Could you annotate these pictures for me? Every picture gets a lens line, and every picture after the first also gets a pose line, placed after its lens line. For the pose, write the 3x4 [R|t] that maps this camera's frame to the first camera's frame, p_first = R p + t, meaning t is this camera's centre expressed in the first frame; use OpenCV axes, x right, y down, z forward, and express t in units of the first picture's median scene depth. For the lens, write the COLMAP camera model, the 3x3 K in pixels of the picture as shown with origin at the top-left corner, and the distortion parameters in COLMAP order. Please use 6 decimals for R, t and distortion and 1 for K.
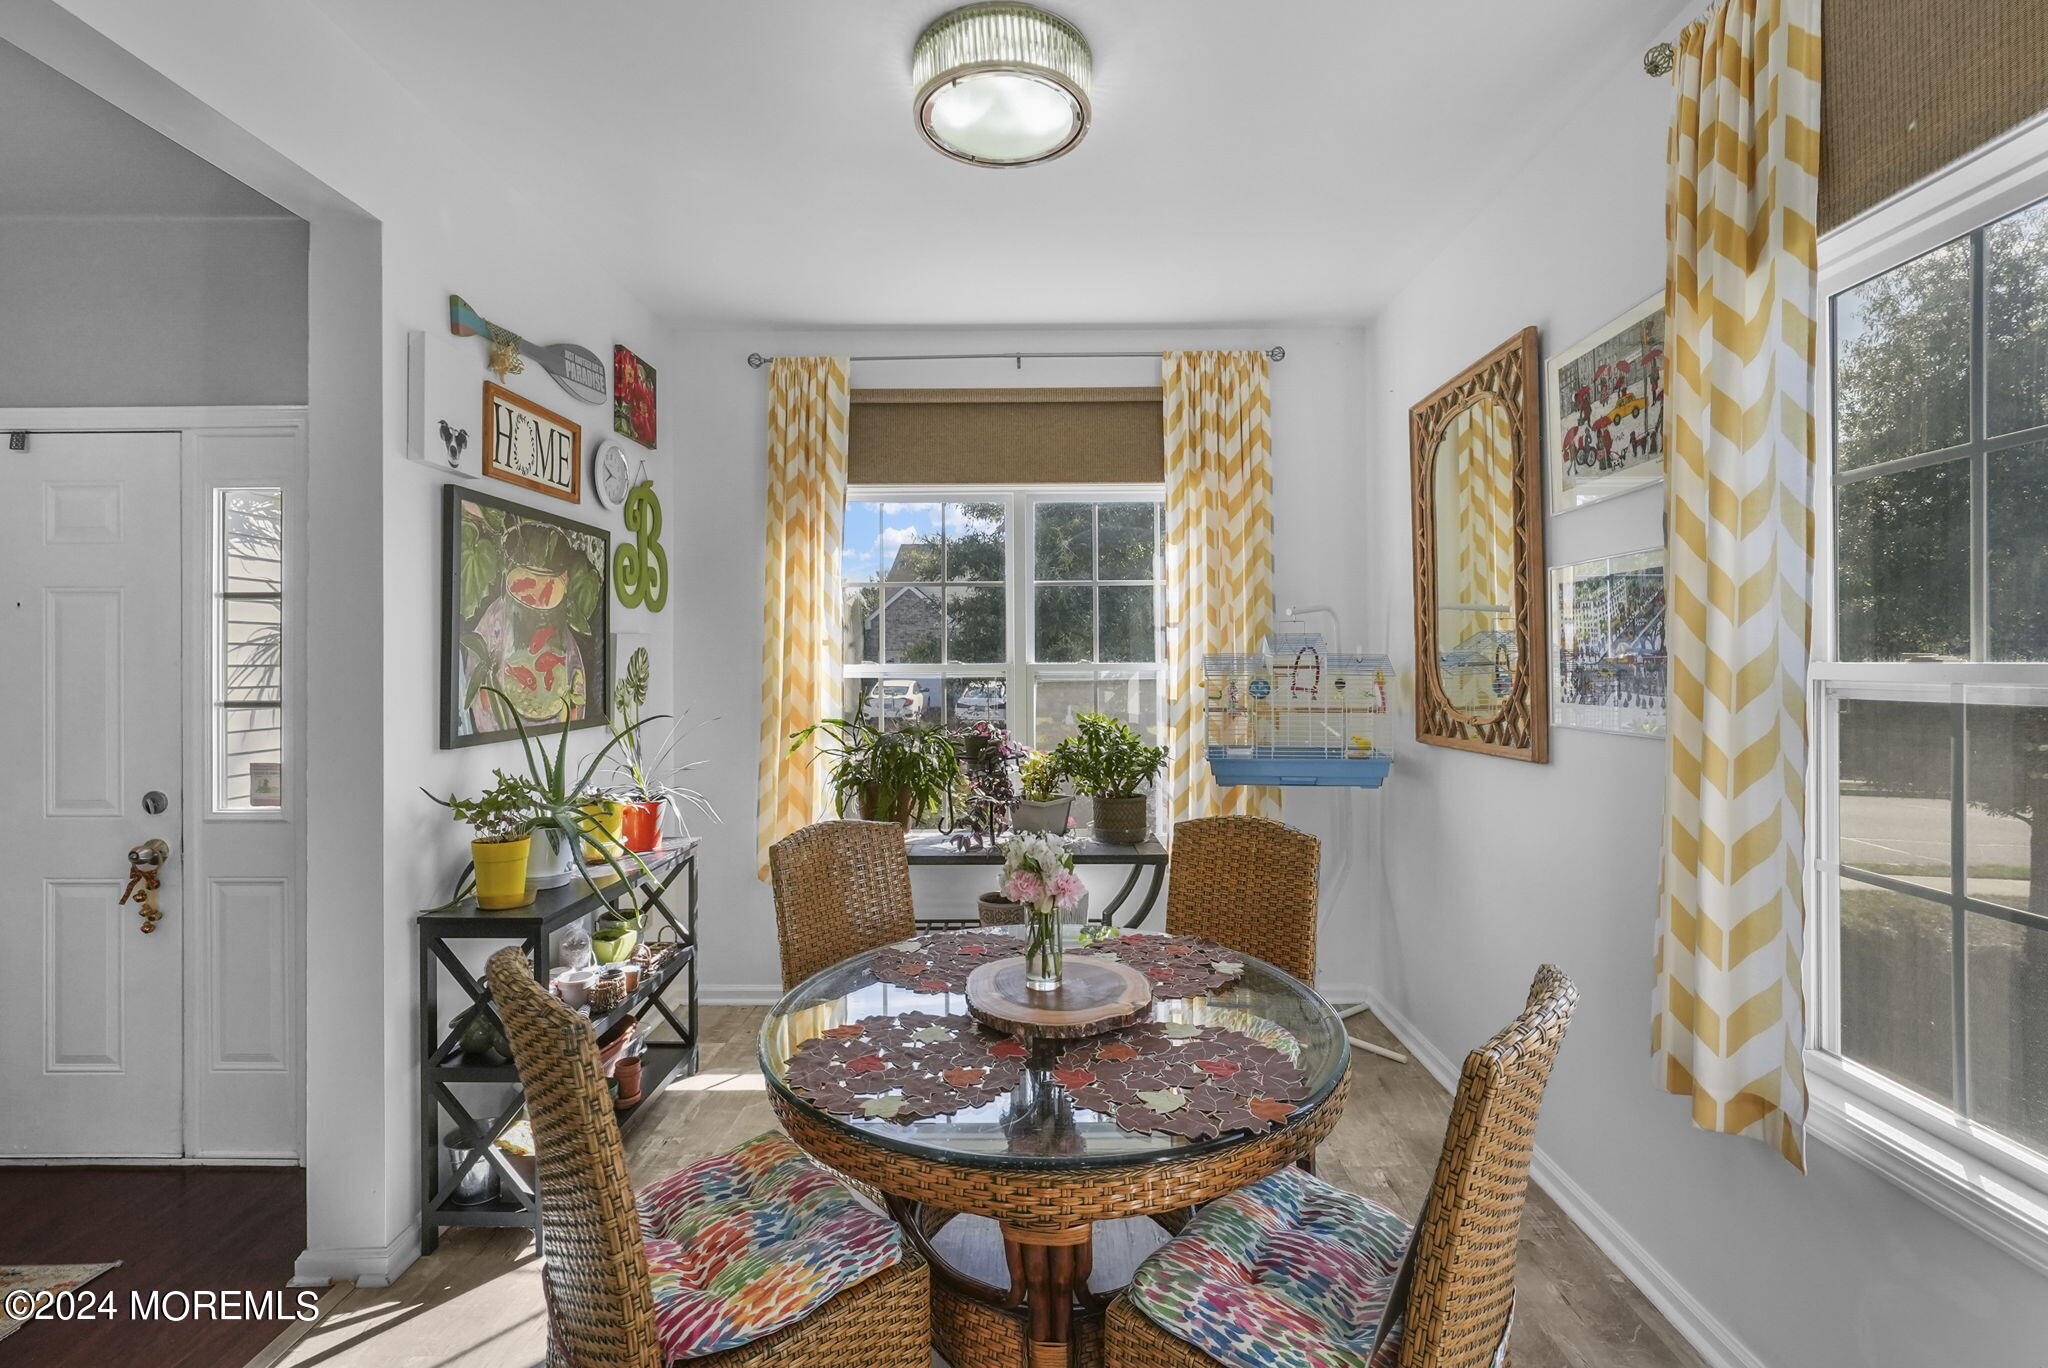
lens RADIAL K [[759.7, 0, 1014.2], [0, 759.7, 657.3], [0, 0, 1]] dist [-0.021861, 0.006904]
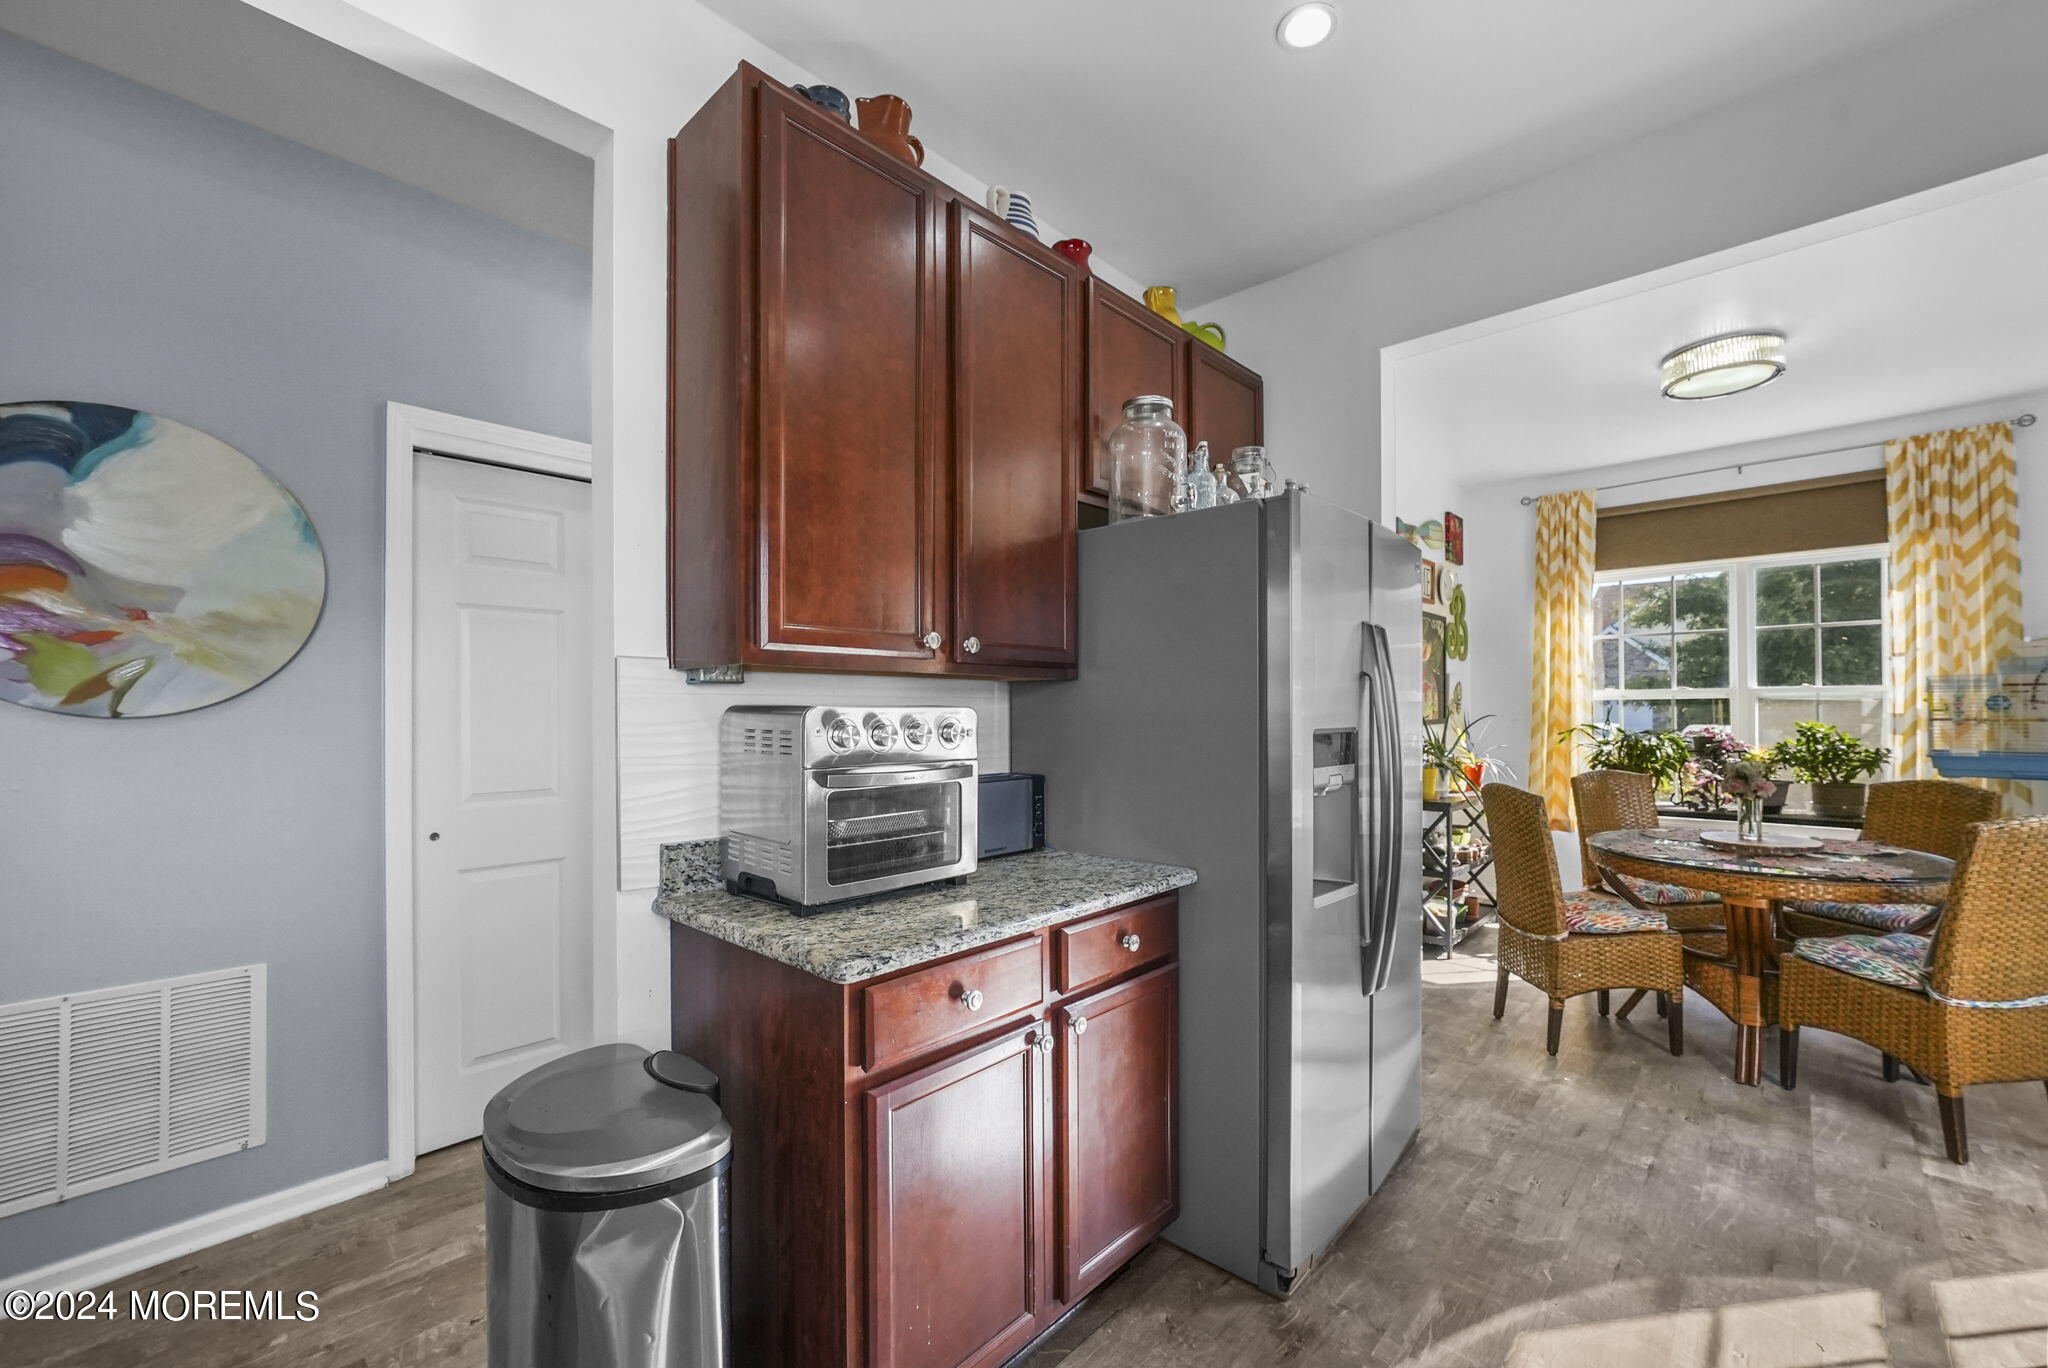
lens RADIAL K [[848.6, 0, 1018.4], [0, 848.6, 712.7], [0, 0, 1]] dist [-0.026373, 0.008607]
pose [[0.749130, -0.002458, -0.662418, 0.028793], [0.001569, 0.999997, -0.001937, 0.055801], [0.662421, 0.000412, 0.749132, -1.026231]]
